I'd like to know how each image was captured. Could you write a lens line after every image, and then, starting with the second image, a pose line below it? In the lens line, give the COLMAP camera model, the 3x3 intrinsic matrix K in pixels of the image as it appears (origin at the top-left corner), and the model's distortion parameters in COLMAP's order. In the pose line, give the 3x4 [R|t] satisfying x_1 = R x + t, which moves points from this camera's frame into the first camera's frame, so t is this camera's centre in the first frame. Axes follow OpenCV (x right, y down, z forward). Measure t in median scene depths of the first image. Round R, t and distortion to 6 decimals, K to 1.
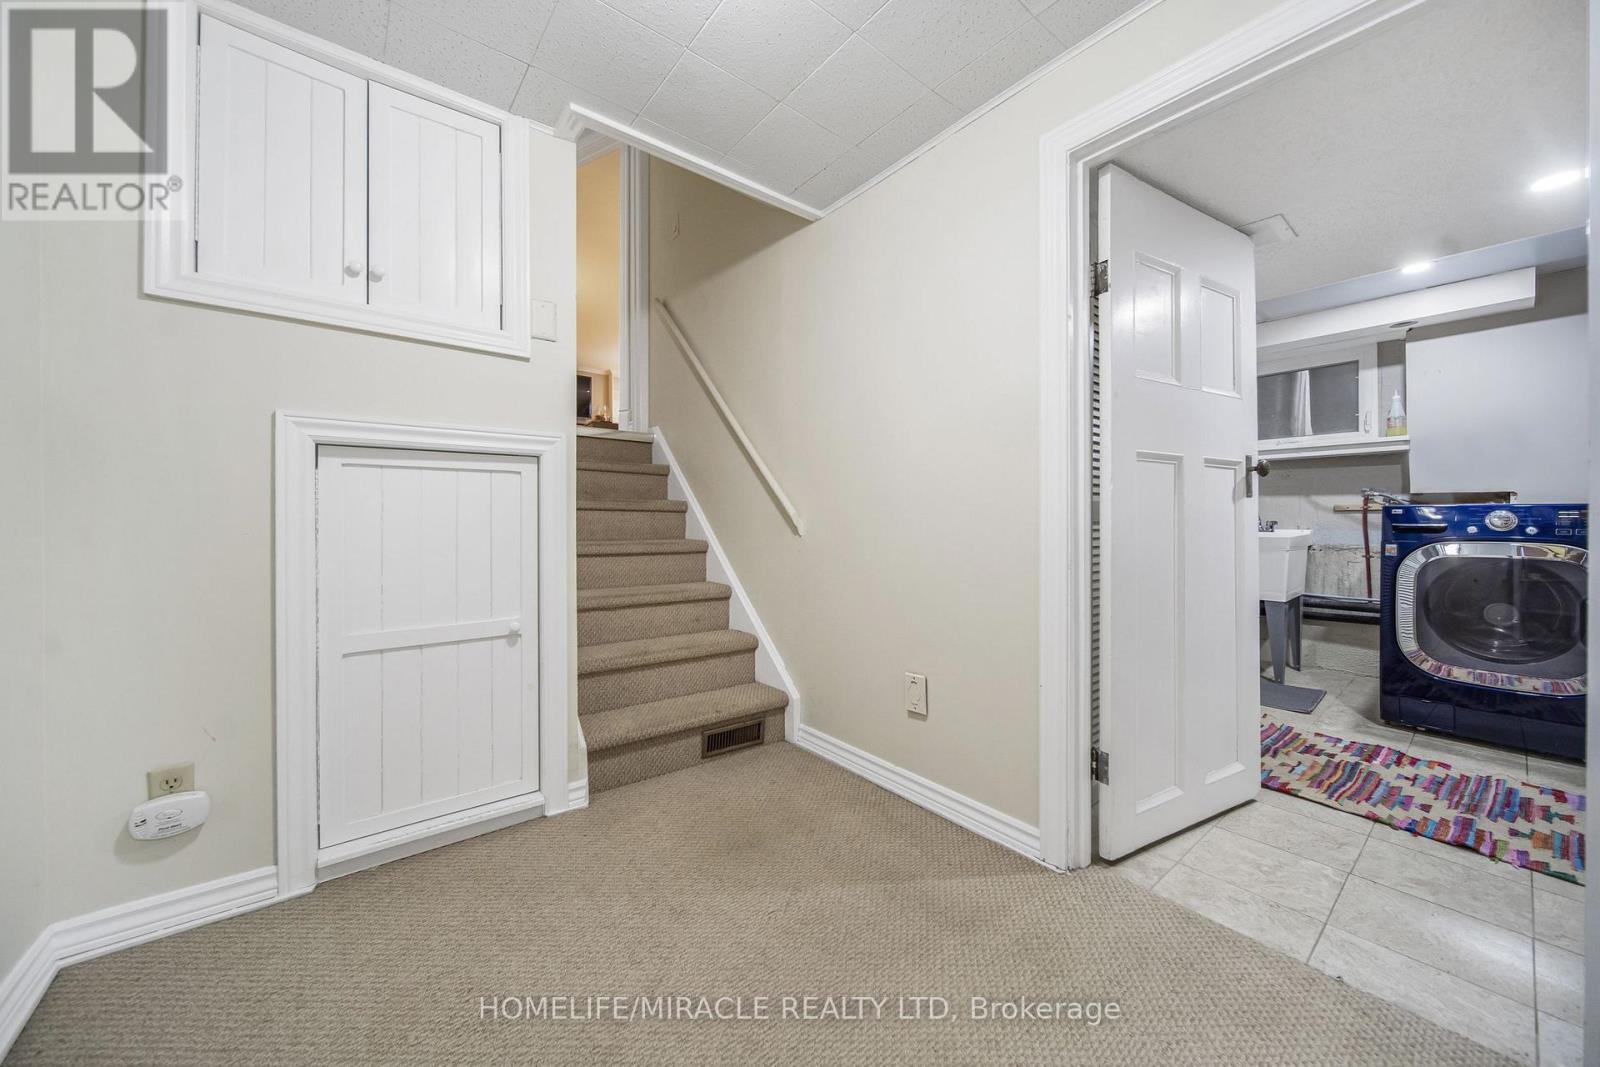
lens RADIAL K [[577.0, 0, 812.3], [0, 577.0, 523.5], [0, 0, 1]] dist [-0.002815, -0.000187]
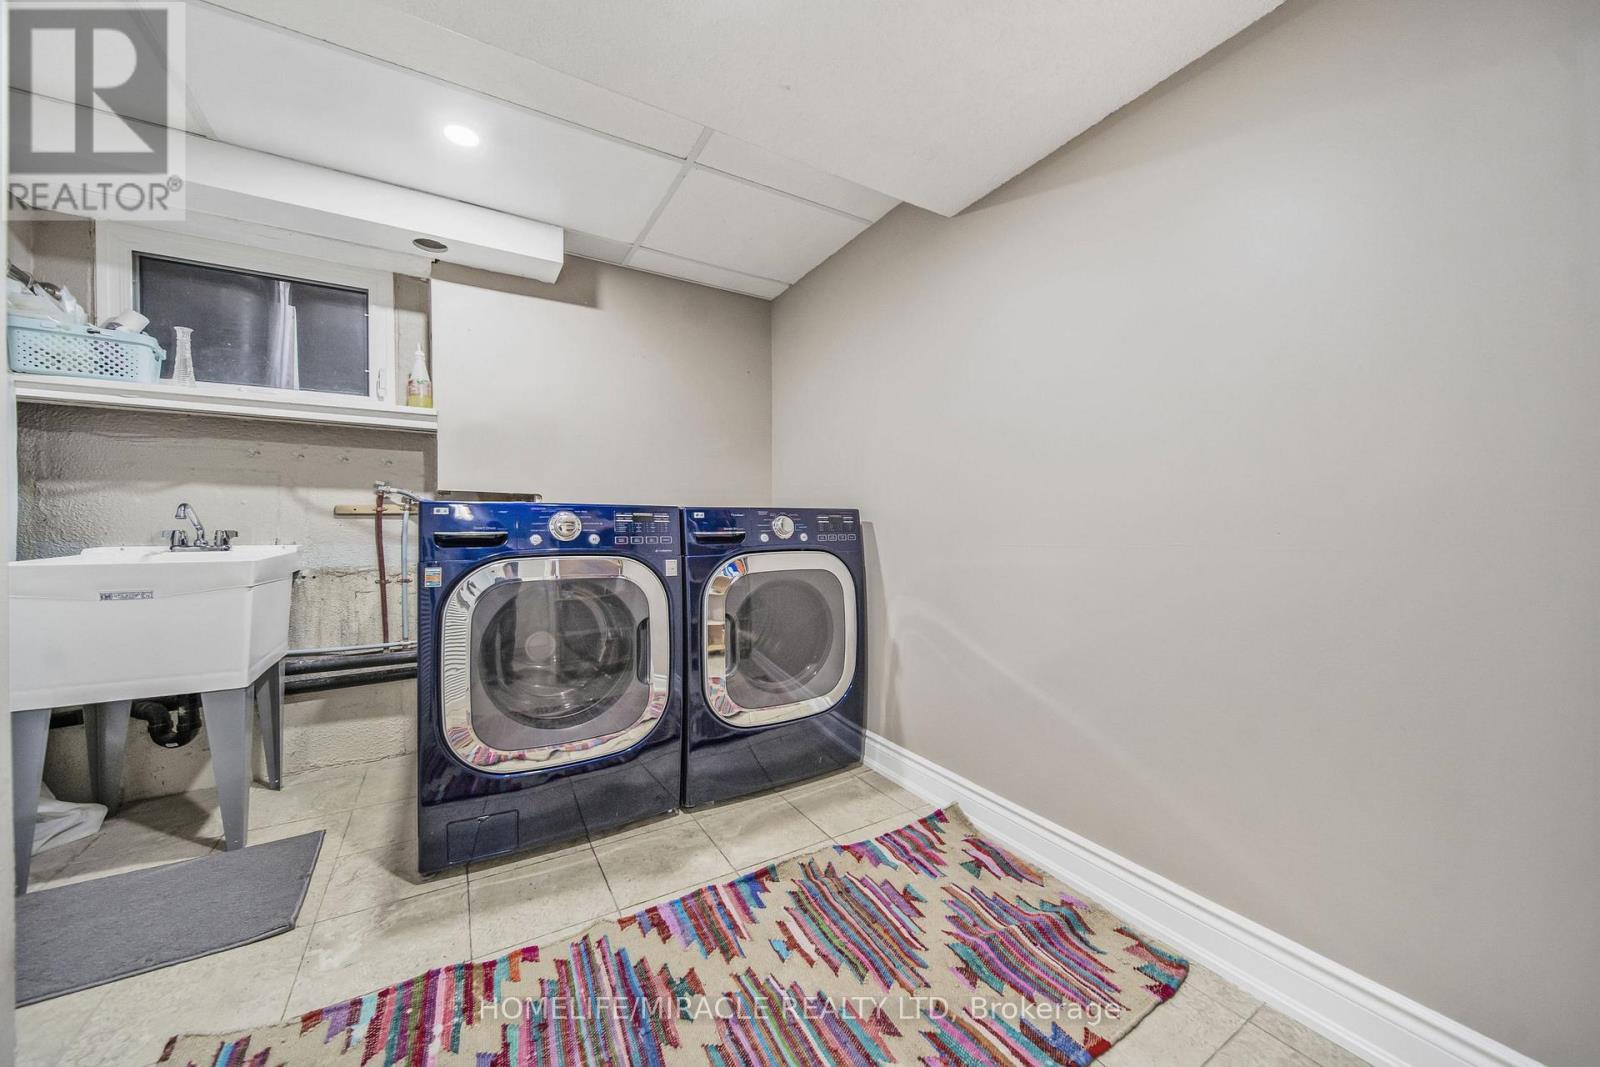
lens RADIAL K [[577.0, 0, 812.3], [0, 577.0, 523.5], [0, 0, 1]] dist [-0.002815, -0.000187]
pose [[0.135834, 0.008602, 0.990694, 0.376331], [0.013946, 0.999847, -0.010593, 0.002605], [-0.990633, 0.015255, 0.135693, 0.422690]]
